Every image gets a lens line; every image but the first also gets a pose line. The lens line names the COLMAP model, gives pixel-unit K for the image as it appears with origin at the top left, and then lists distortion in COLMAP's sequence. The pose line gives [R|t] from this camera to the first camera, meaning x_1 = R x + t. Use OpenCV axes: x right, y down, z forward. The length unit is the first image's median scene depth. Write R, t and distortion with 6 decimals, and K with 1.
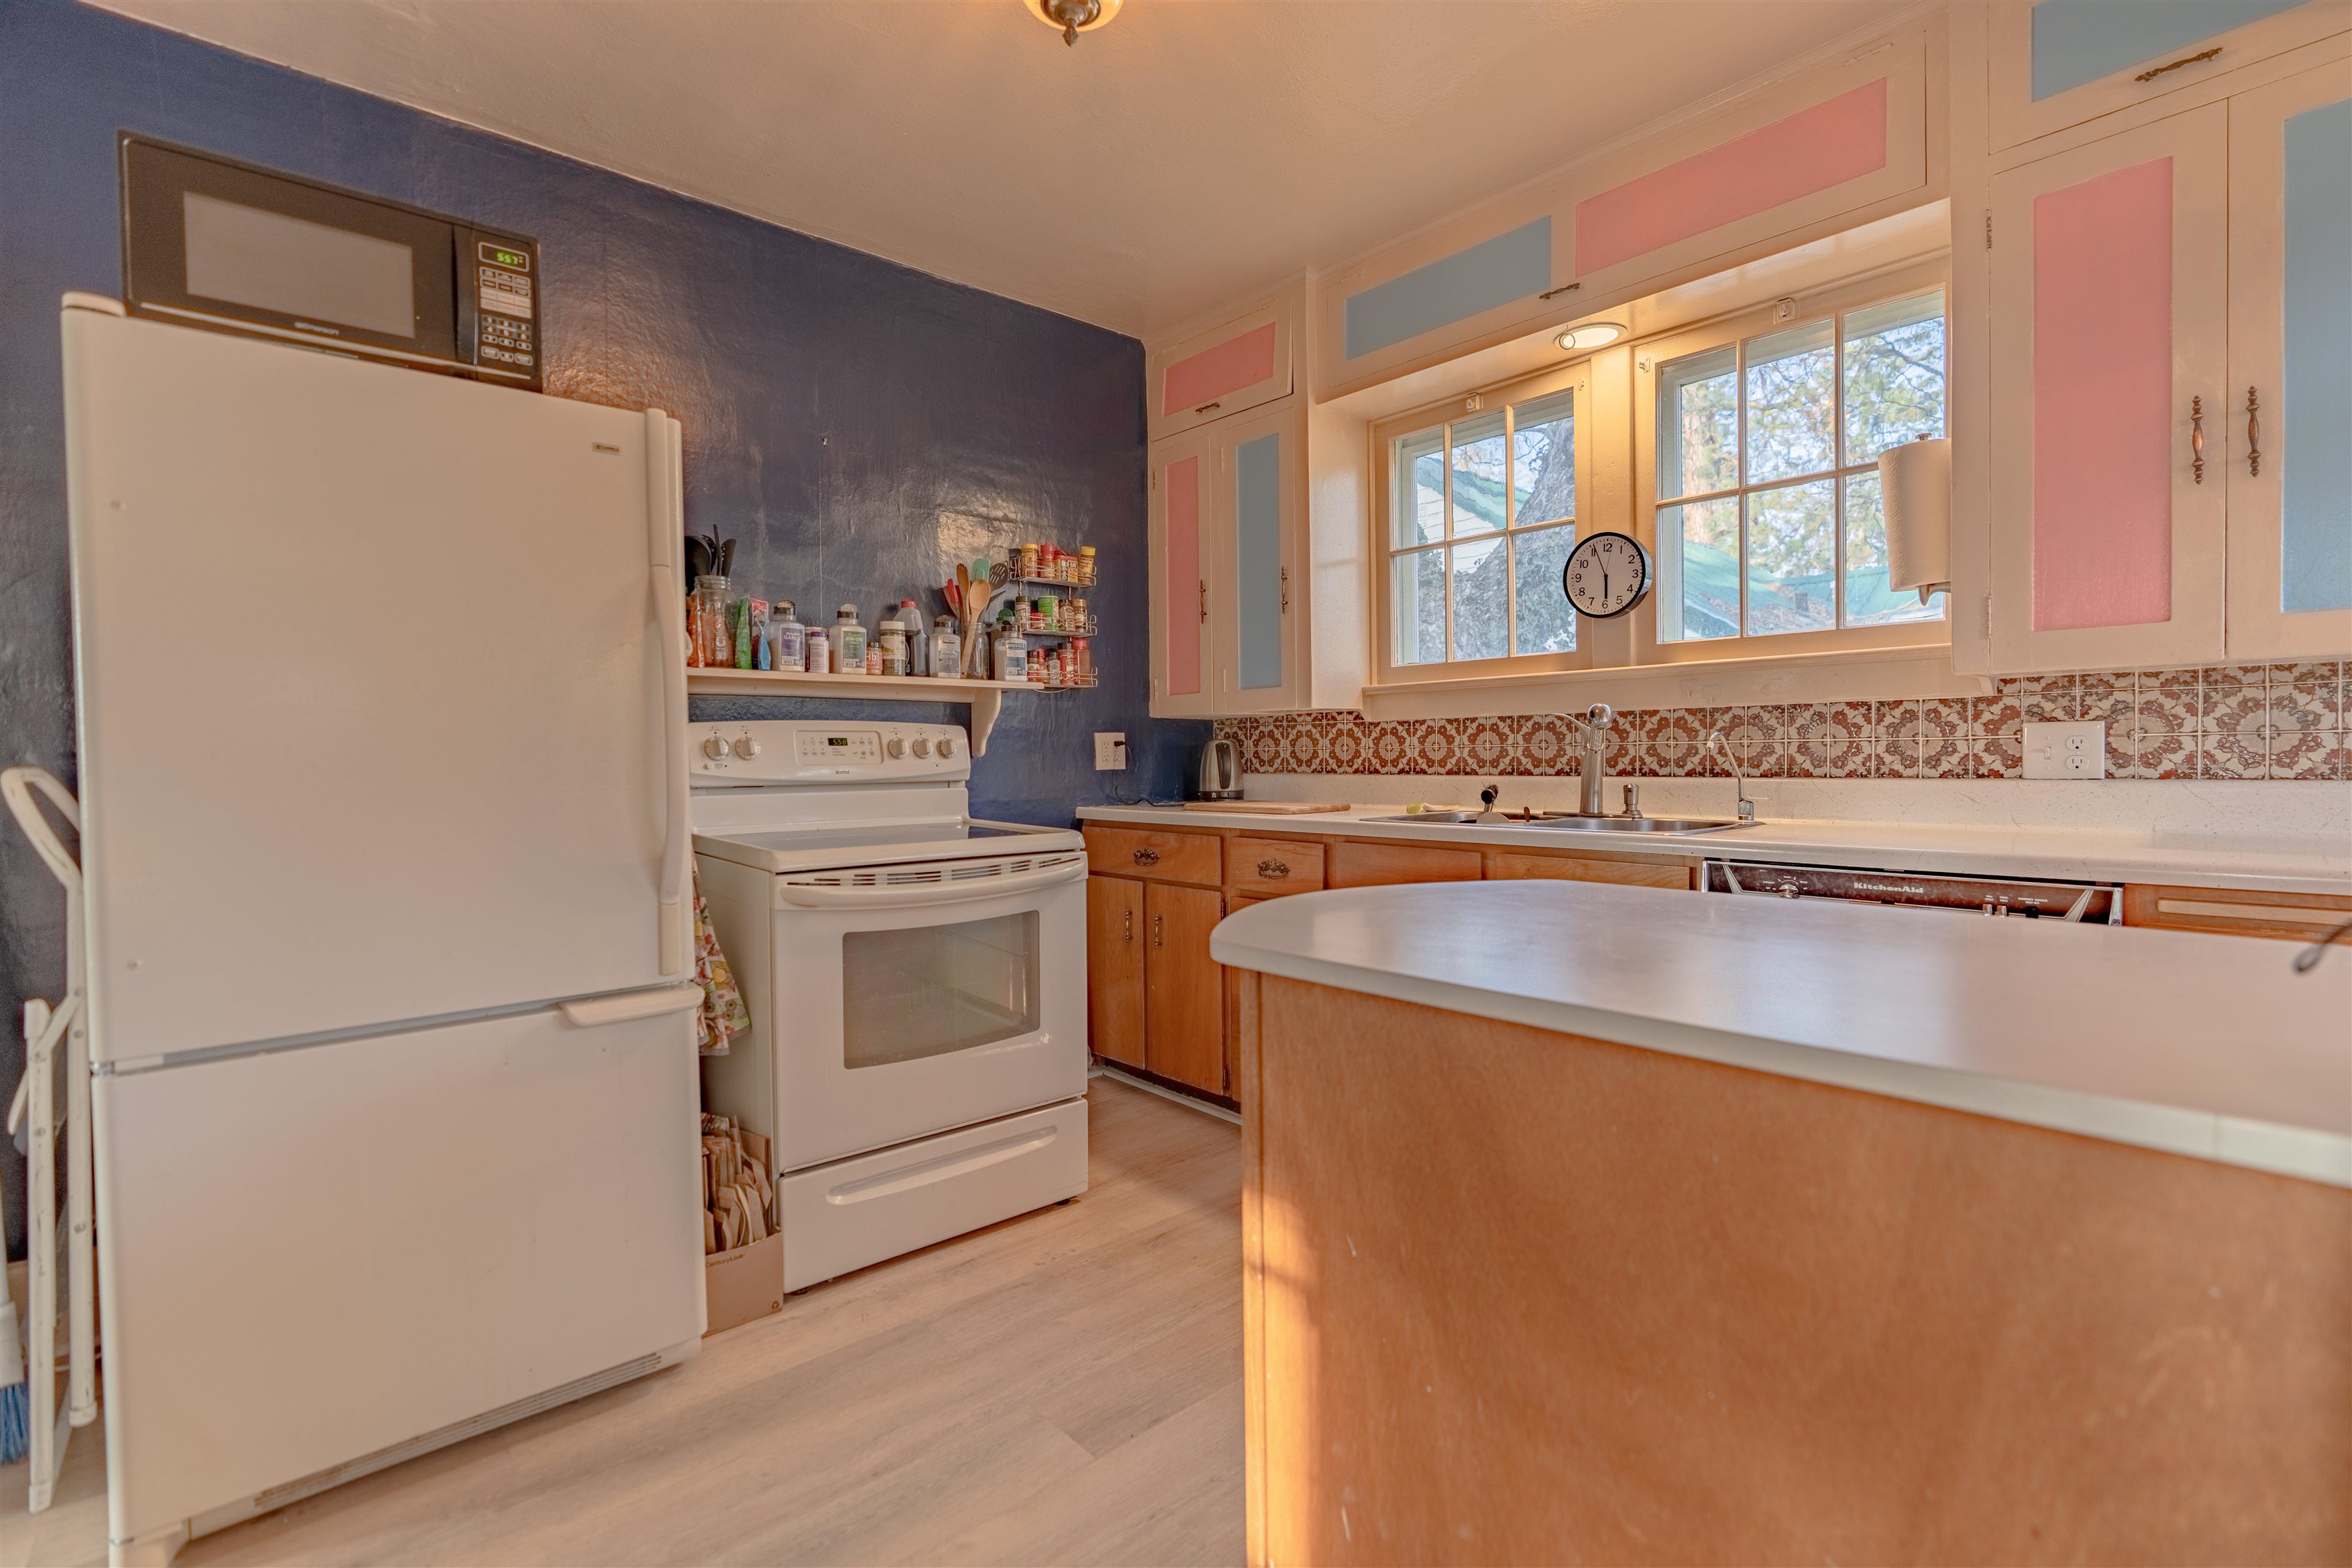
lens RADIAL K [[1061.0, 0, 1177.9], [0, 1061.0, 777.3], [0, 0, 1]] dist [-0.002278, -0.000069]
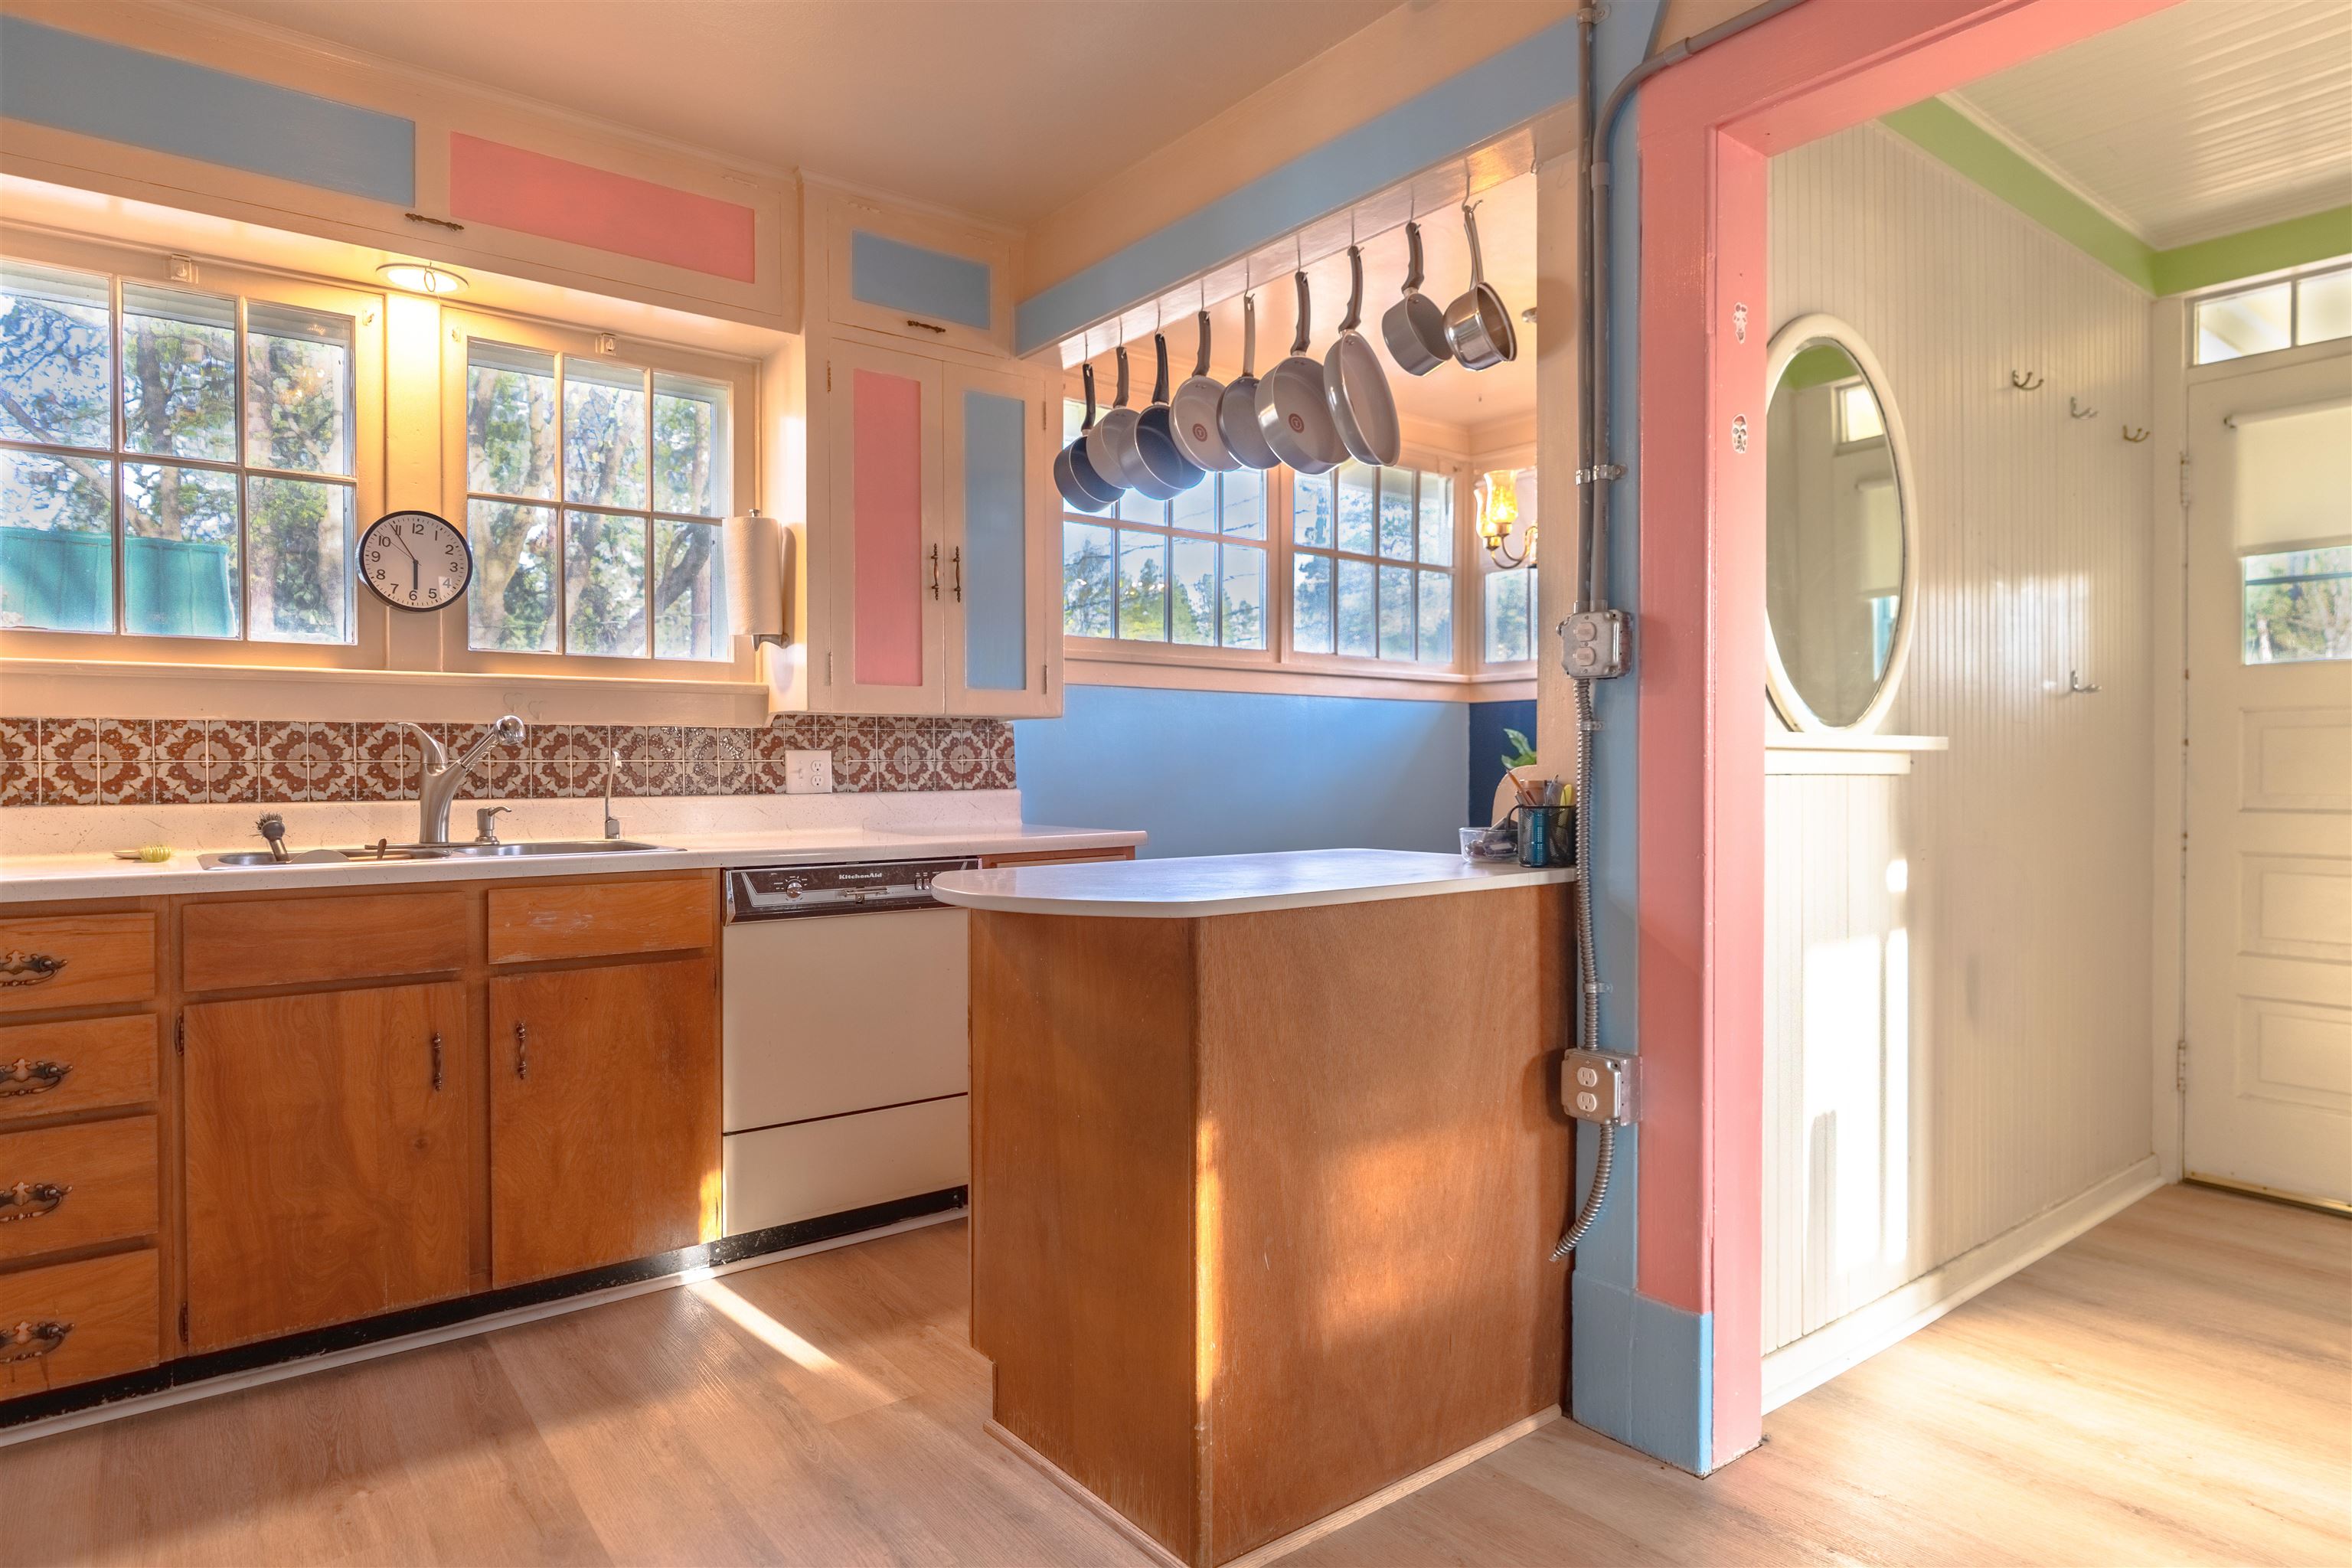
lens RADIAL K [[1322.0, 0, 1176.0], [0, 1322.0, 784.0], [0, 0, 1]] dist [-0.022951, 0.011911]
pose [[0.063077, 0.000037, 0.998009, -0.598417], [0.025119, 0.999683, -0.001624, 0.003179], [-0.997692, 0.025171, 0.063056, 0.336248]]
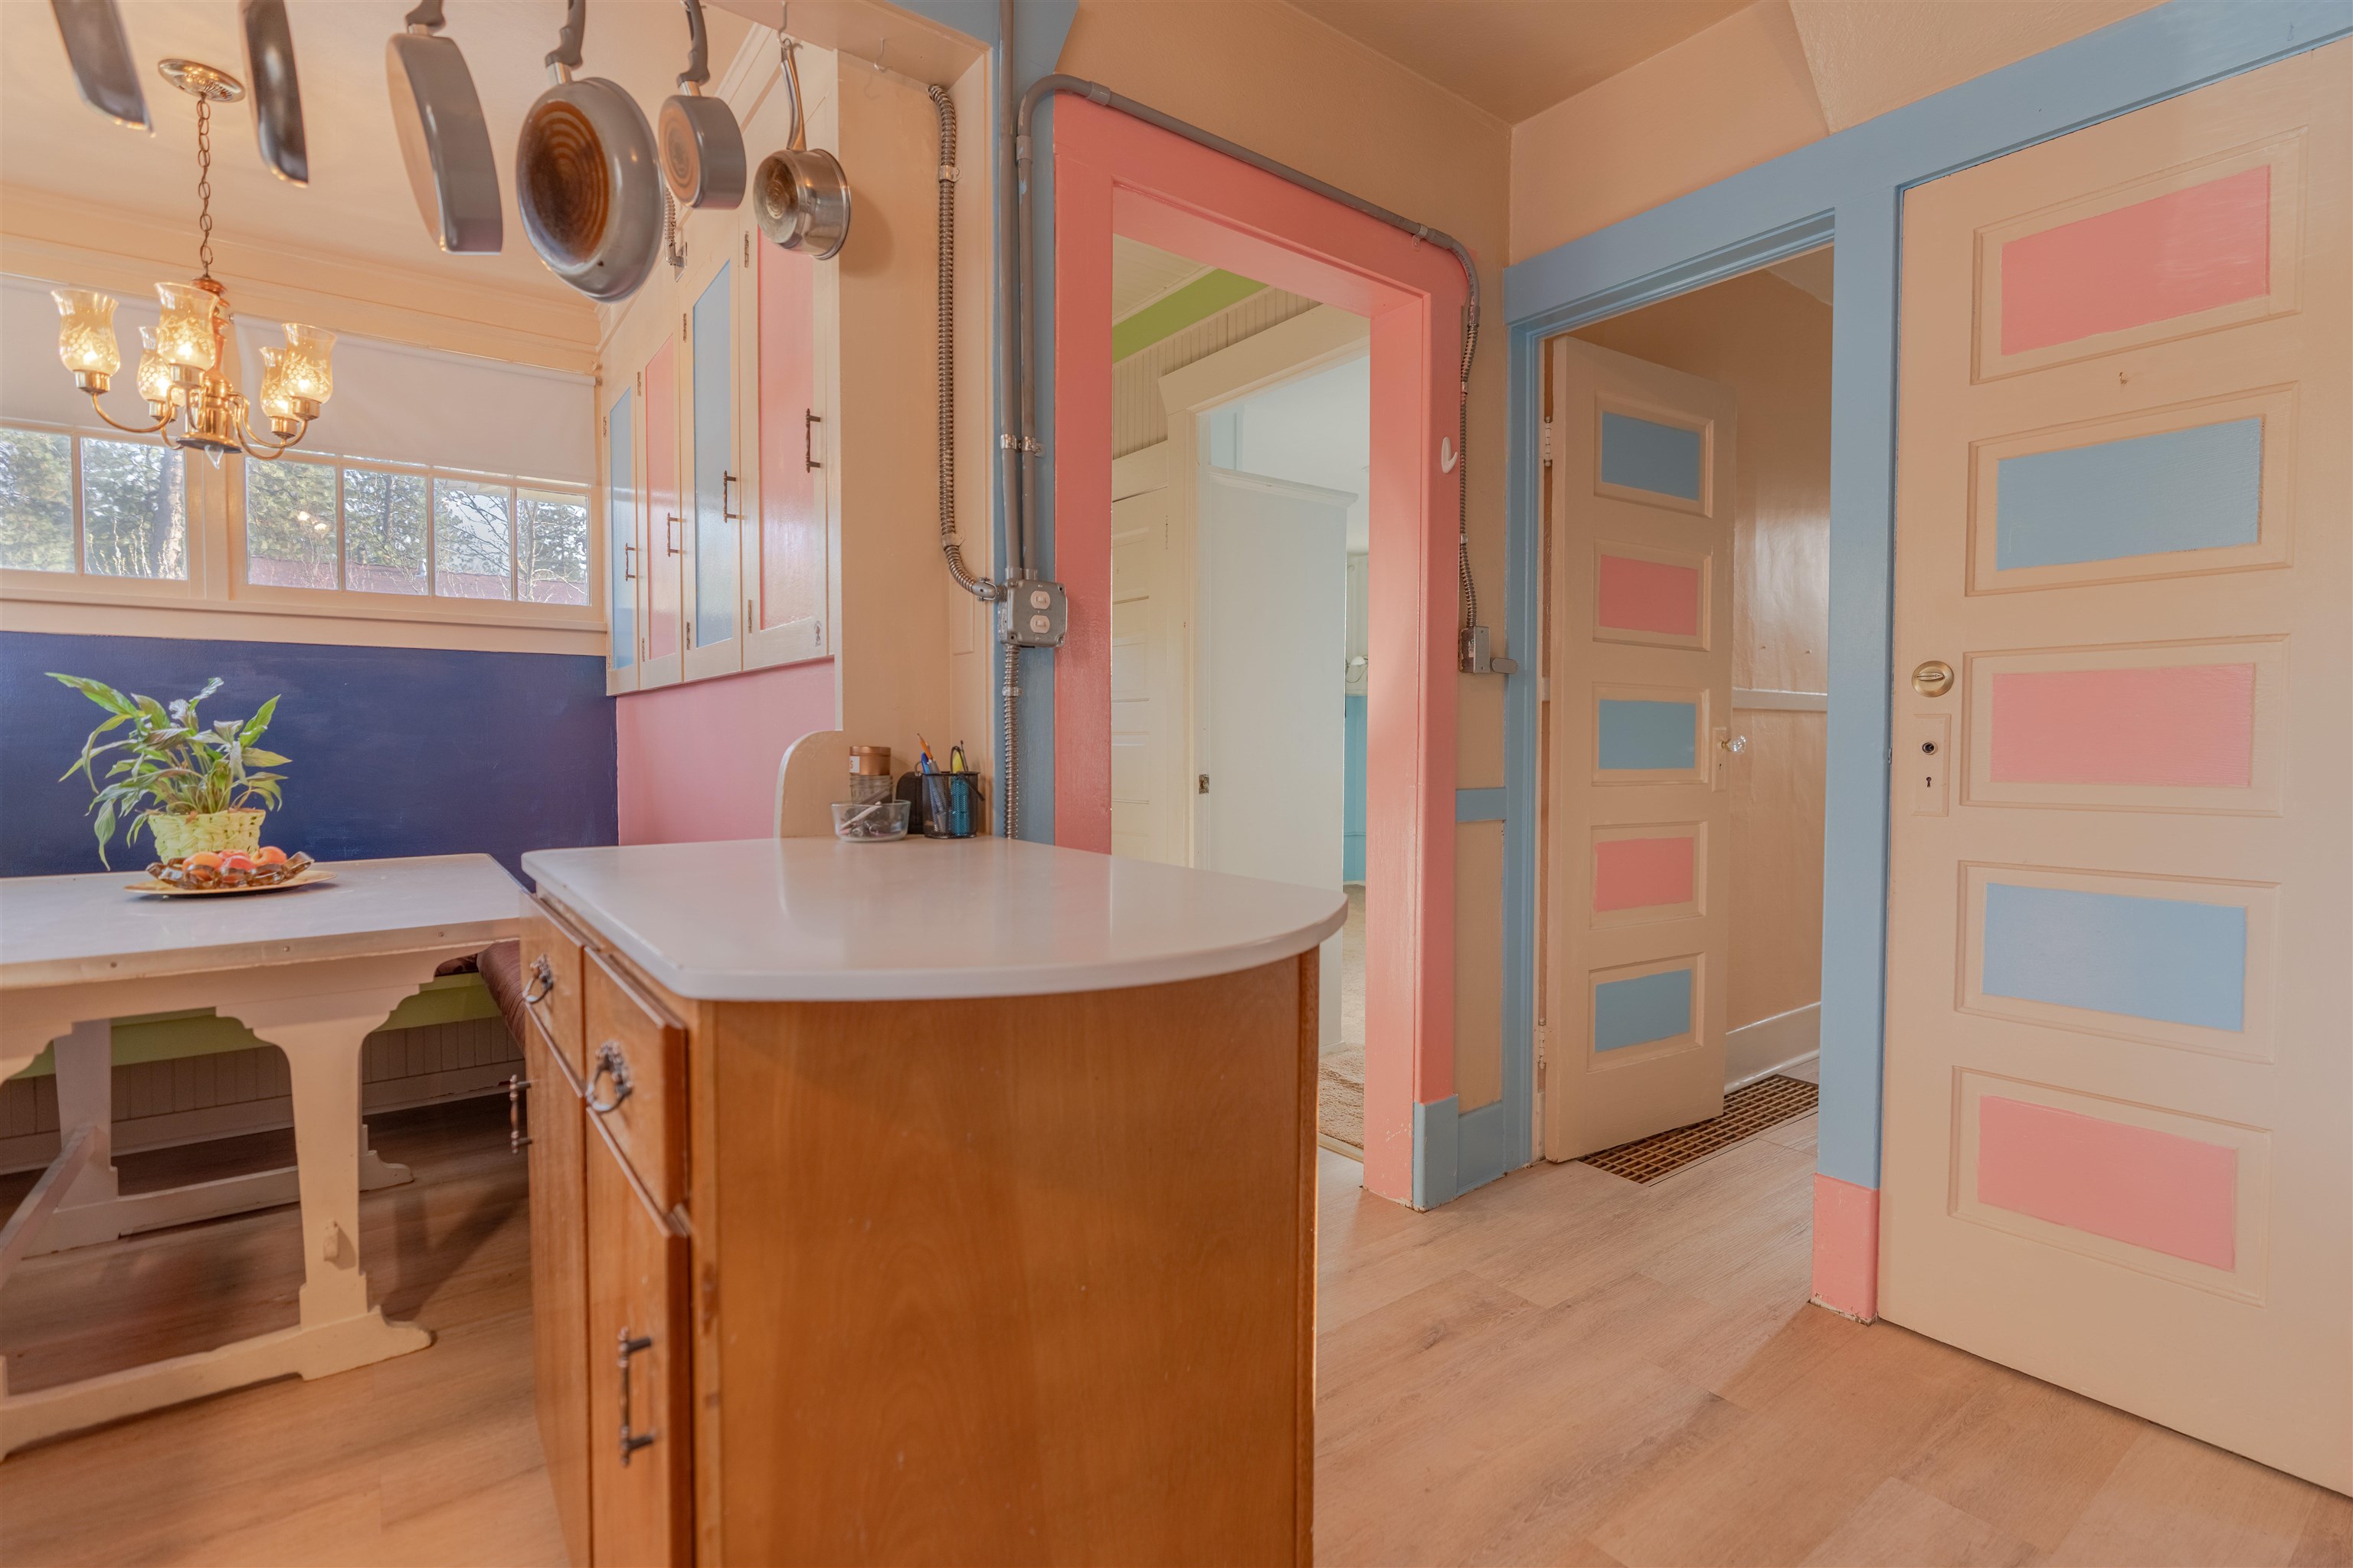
lens RADIAL K [[1100.2, 0, 1176.3], [0, 1100.2, 779.2], [0, 0, 1]] dist [-0.007006, 0.002083]
pose [[-0.996504, 0.006871, 0.083265, 0.038925], [0.011565, 0.998363, 0.056021, -0.011073], [-0.082743, 0.056788, -0.994952, 0.786809]]
